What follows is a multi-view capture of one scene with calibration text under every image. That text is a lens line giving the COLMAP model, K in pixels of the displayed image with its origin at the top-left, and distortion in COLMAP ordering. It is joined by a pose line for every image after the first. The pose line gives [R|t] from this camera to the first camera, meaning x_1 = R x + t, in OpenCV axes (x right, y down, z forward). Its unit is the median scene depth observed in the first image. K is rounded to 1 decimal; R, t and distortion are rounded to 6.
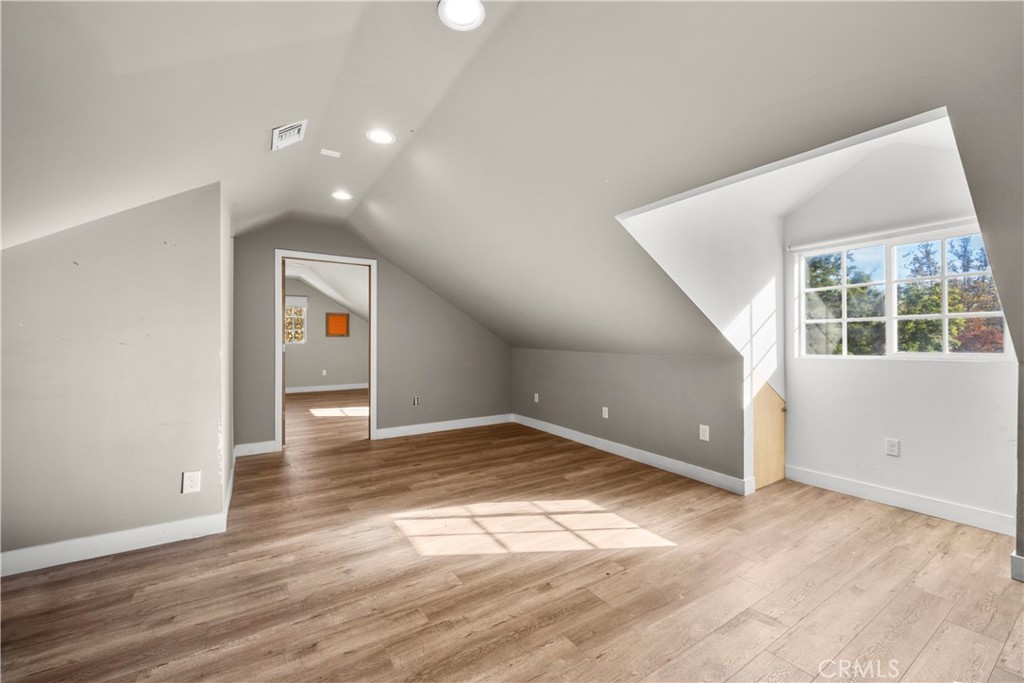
lens RADIAL K [[416.3, 0, 509.2], [0, 416.3, 345.6], [0, 0, 1]] dist [-0.002051, 0.000272]
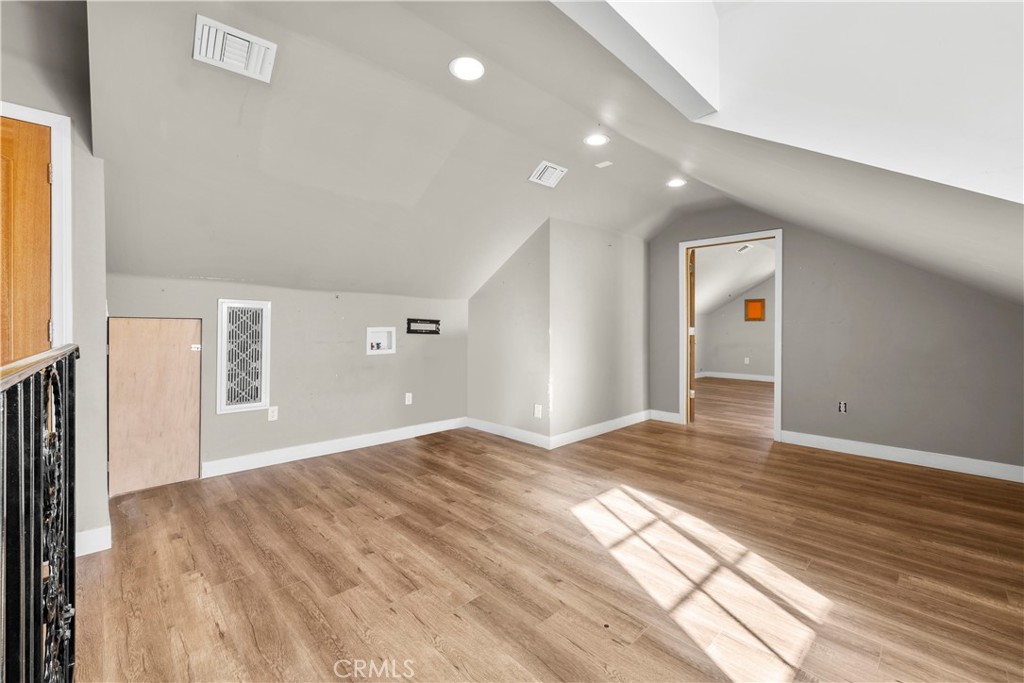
lens RADIAL K [[416.3, 0, 505.9], [0, 416.3, 331.9], [0, 0, 1]] dist [-0.002051, 0.000272]
pose [[0.204014, 0.013332, -0.978877, 0.628905], [-0.022157, 0.999714, 0.008998, 0.012123], [0.978717, 0.019854, 0.204252, 0.448483]]
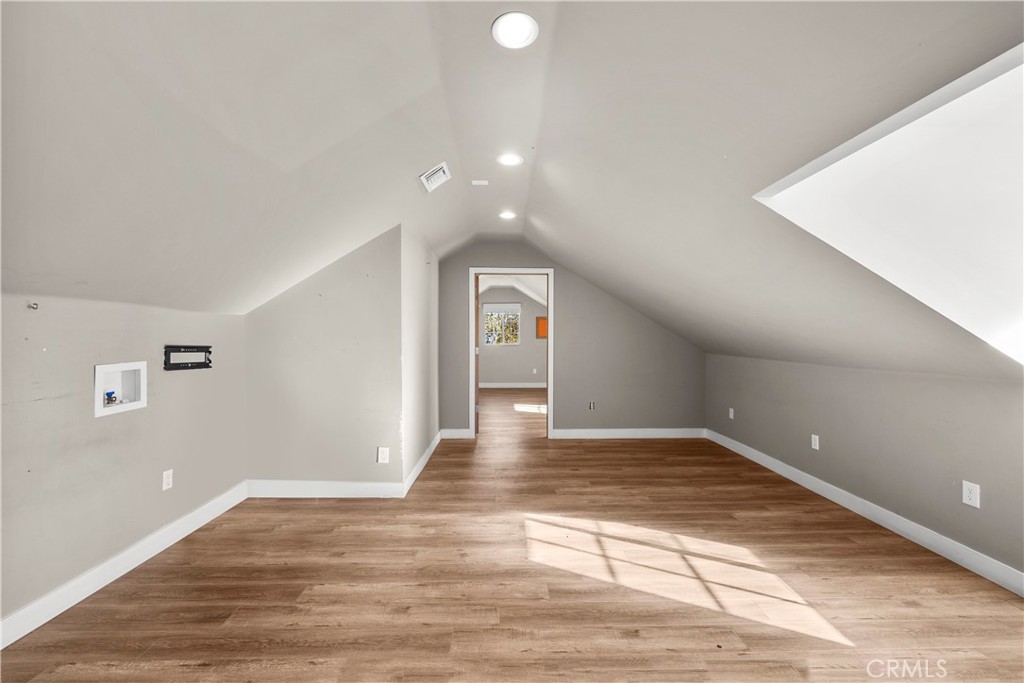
lens RADIAL K [[416.3, 0, 504.3], [0, 416.3, 342.6], [0, 0, 1]] dist [-0.002051, 0.000272]
pose [[0.850223, 0.005257, -0.526397, 0.206369], [-0.007947, 0.999964, -0.002849, -0.021455], [0.526363, 0.006606, 0.850234, 0.065825]]
